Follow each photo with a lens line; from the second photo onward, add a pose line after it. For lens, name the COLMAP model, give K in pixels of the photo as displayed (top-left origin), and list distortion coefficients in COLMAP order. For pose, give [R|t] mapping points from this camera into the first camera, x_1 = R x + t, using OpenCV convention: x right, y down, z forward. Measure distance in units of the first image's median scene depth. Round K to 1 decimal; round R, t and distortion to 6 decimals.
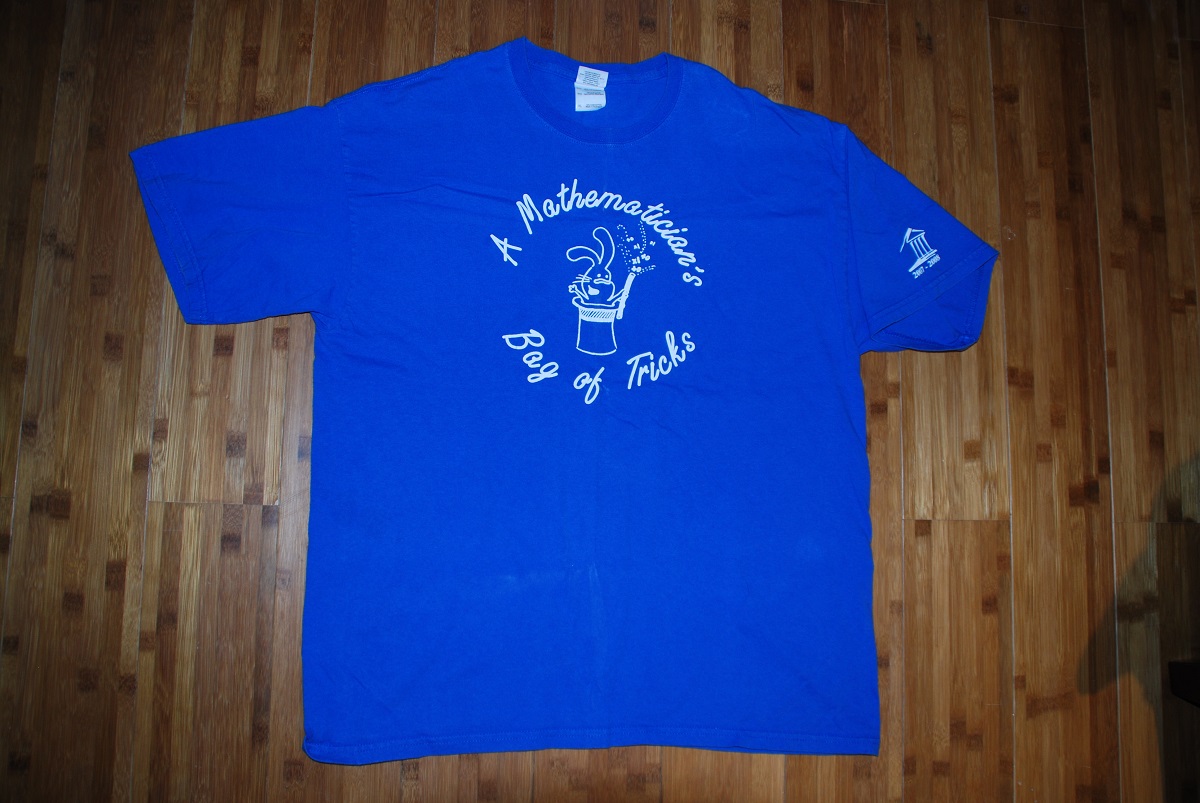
lens RADIAL K [[983.0, 0, 608.0], [0, 983.0, 405.7], [0, 0, 1]] dist [-0.167747, 0.129930]
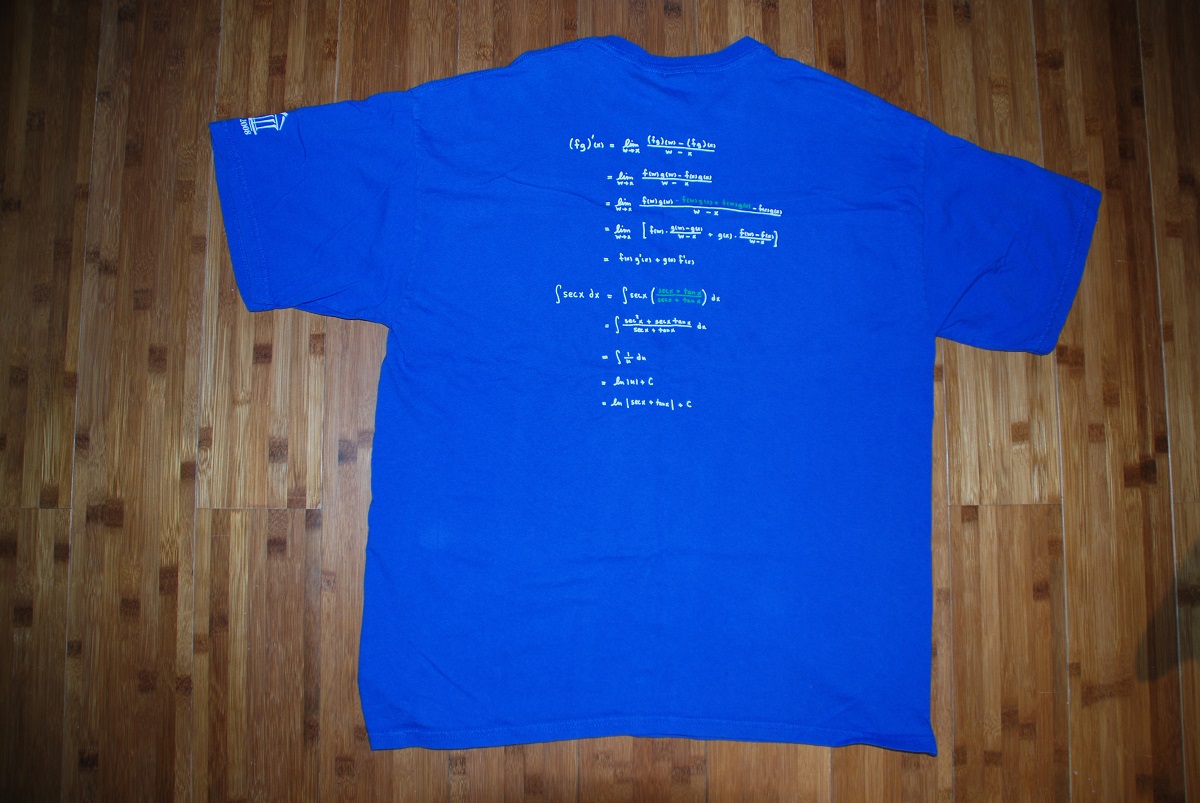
lens RADIAL K [[983.0, 0, 608.0], [0, 983.0, 405.7], [0, 0, 1]] dist [-0.167747, 0.129930]
pose [[0.996569, -0.030858, -0.076794, 0.040080], [0.033173, 0.999027, 0.029063, -0.023707], [0.075823, -0.031510, 0.996623, 0.005249]]
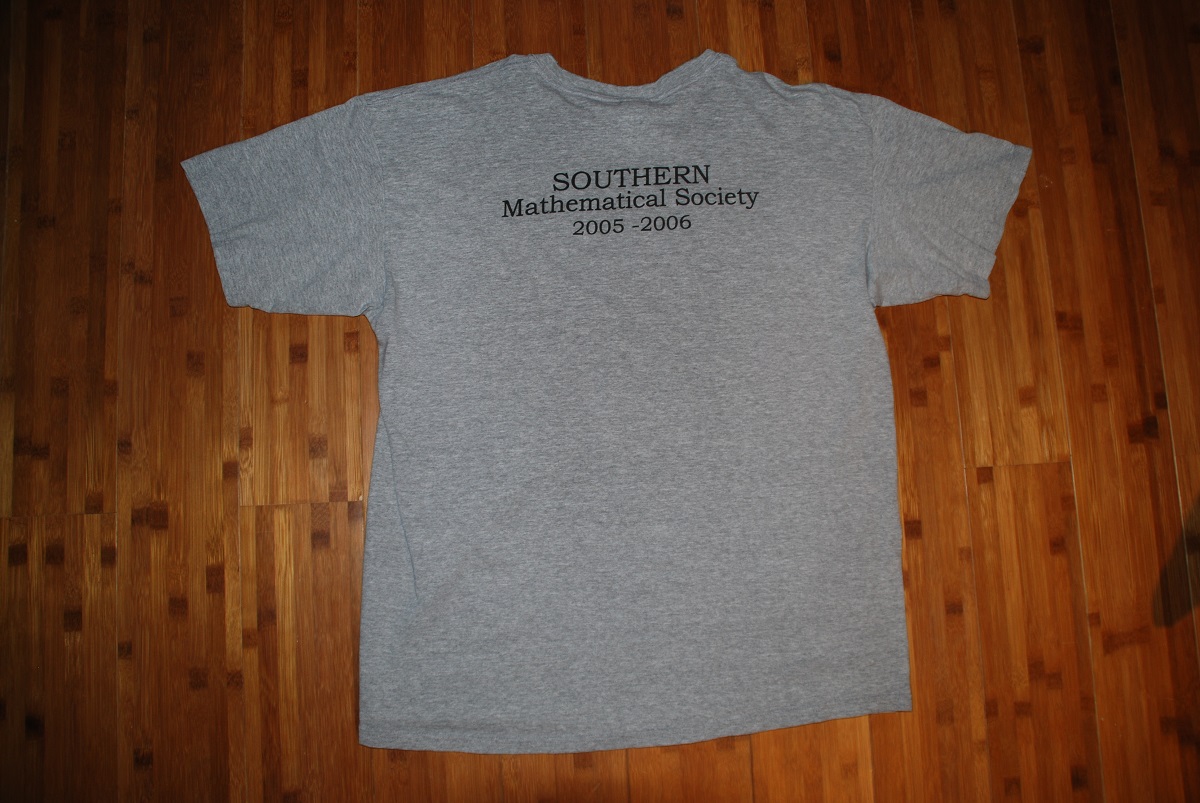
lens RADIAL K [[983.0, 0, 608.0], [0, 983.0, 405.7], [0, 0, 1]] dist [-0.167747, 0.129930]
pose [[0.995148, -0.082367, -0.053815, -0.010348], [0.082340, 0.996601, -0.002718, 0.023959], [0.053856, -0.001727, 0.998547, -0.037443]]
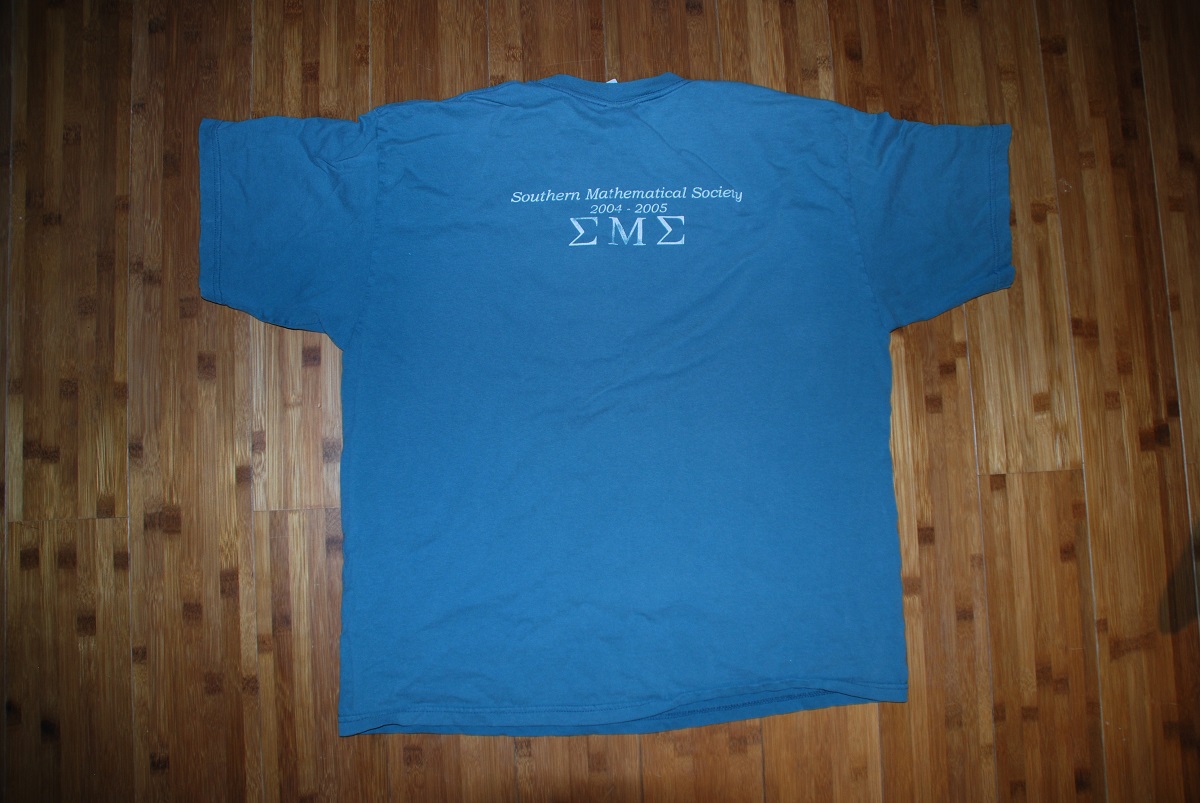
lens RADIAL K [[983.0, 0, 608.0], [0, 983.0, 405.7], [0, 0, 1]] dist [-0.167747, 0.129930]
pose [[0.996413, -0.071883, -0.044660, -0.036333], [0.073702, 0.996458, 0.040497, -0.026844], [0.041591, -0.043643, 0.998181, -0.032196]]
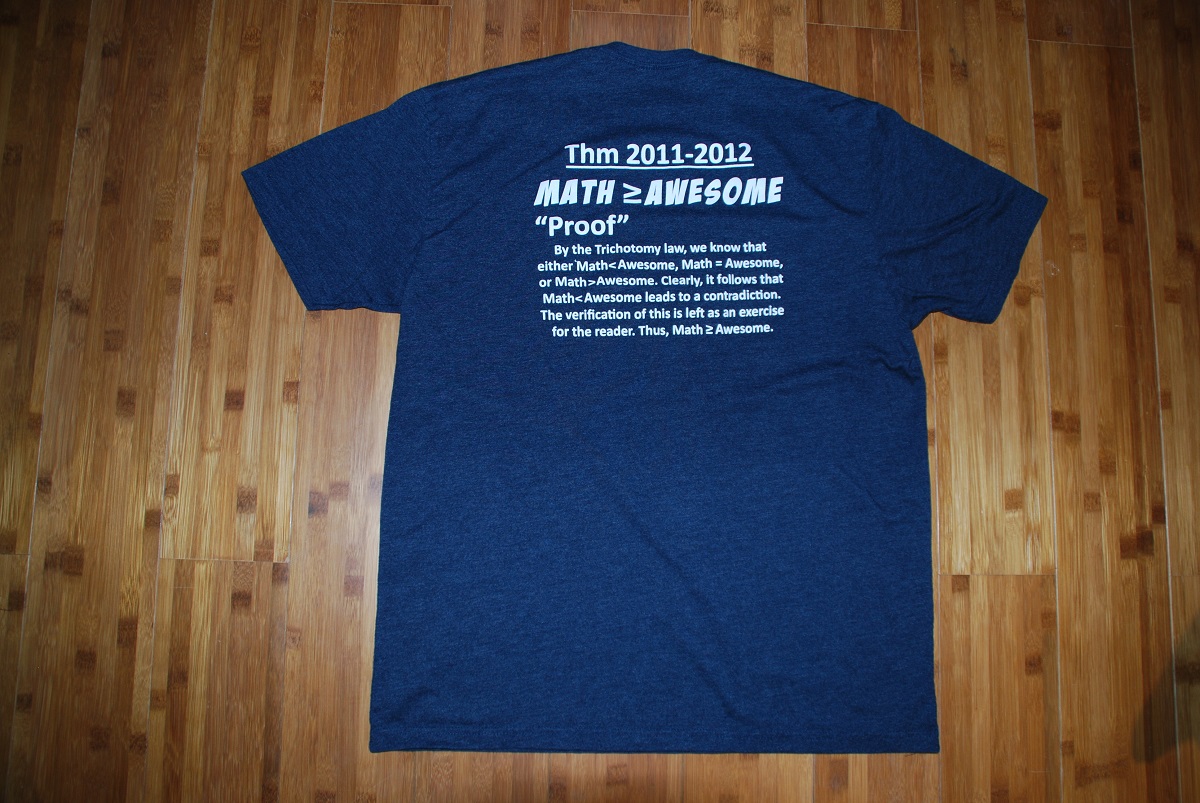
lens RADIAL K [[983.0, 0, 608.0], [0, 983.0, 405.7], [0, 0, 1]] dist [-0.167747, 0.129930]
pose [[0.997551, -0.009369, -0.069311, 0.049660], [0.008119, 0.999800, -0.018292, -0.033872], [0.069468, 0.017684, 0.997427, 0.036585]]
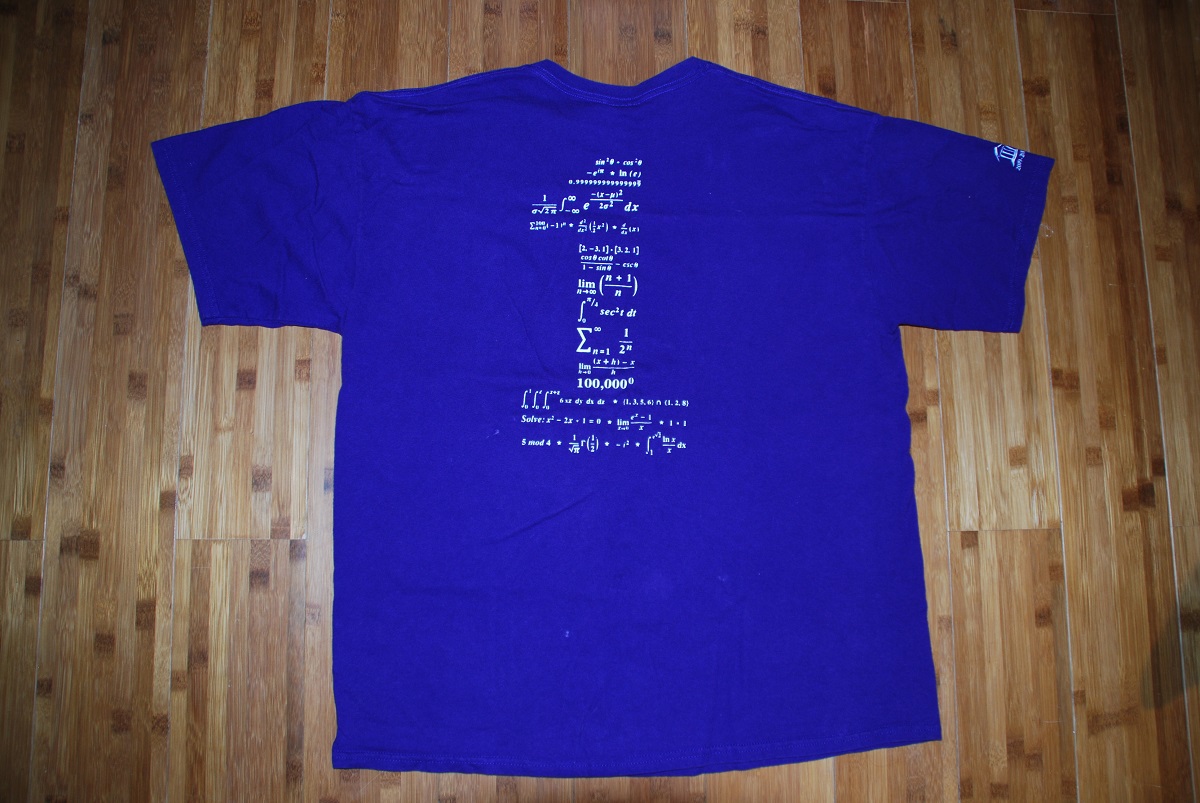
lens RADIAL K [[983.0, 0, 608.0], [0, 983.0, 405.7], [0, 0, 1]] dist [-0.167747, 0.129930]
pose [[0.998023, -0.039737, -0.048696, 0.019036], [0.038673, 0.998996, -0.022594, 0.001153], [0.049545, 0.020666, 0.998558, 0.024056]]
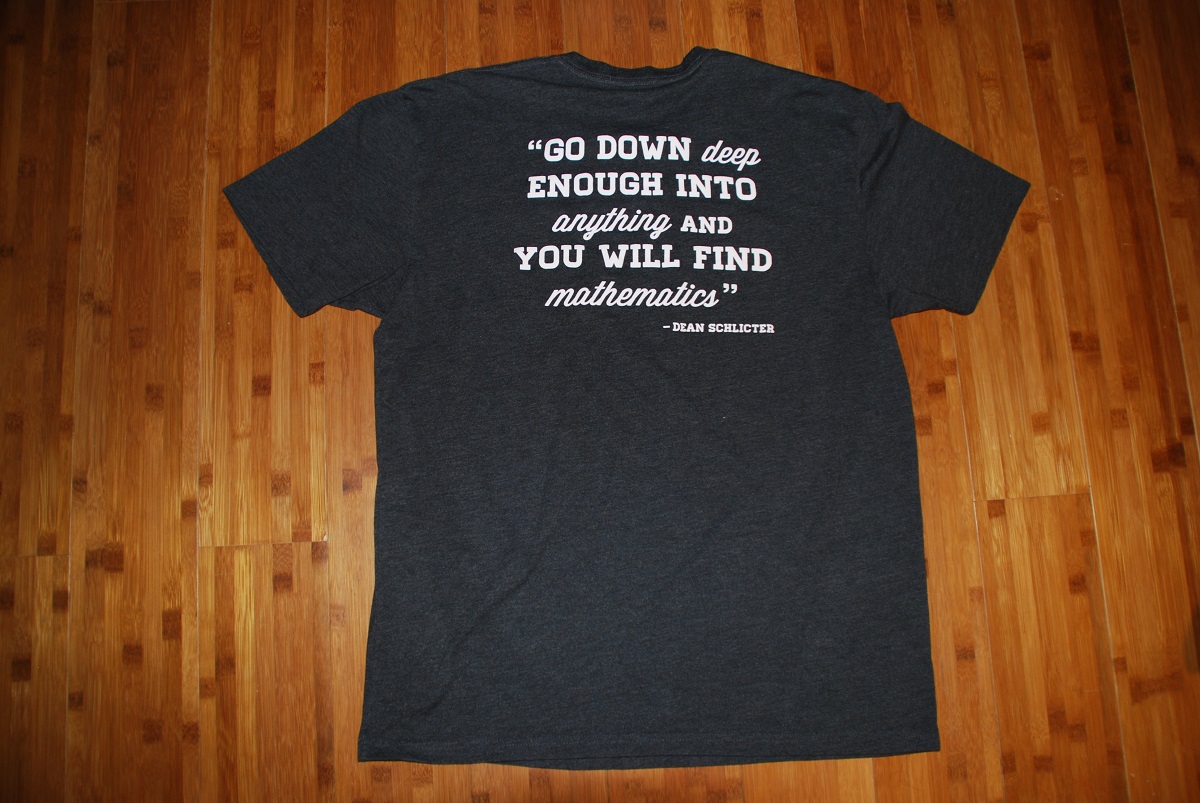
lens RADIAL K [[983.0, 0, 608.0], [0, 983.0, 405.7], [0, 0, 1]] dist [-0.167747, 0.129930]
pose [[0.992427, -0.095045, -0.077814, 0.031625], [0.091751, 0.994771, -0.044869, 0.034277], [0.081672, 0.037390, 0.995958, 0.029941]]
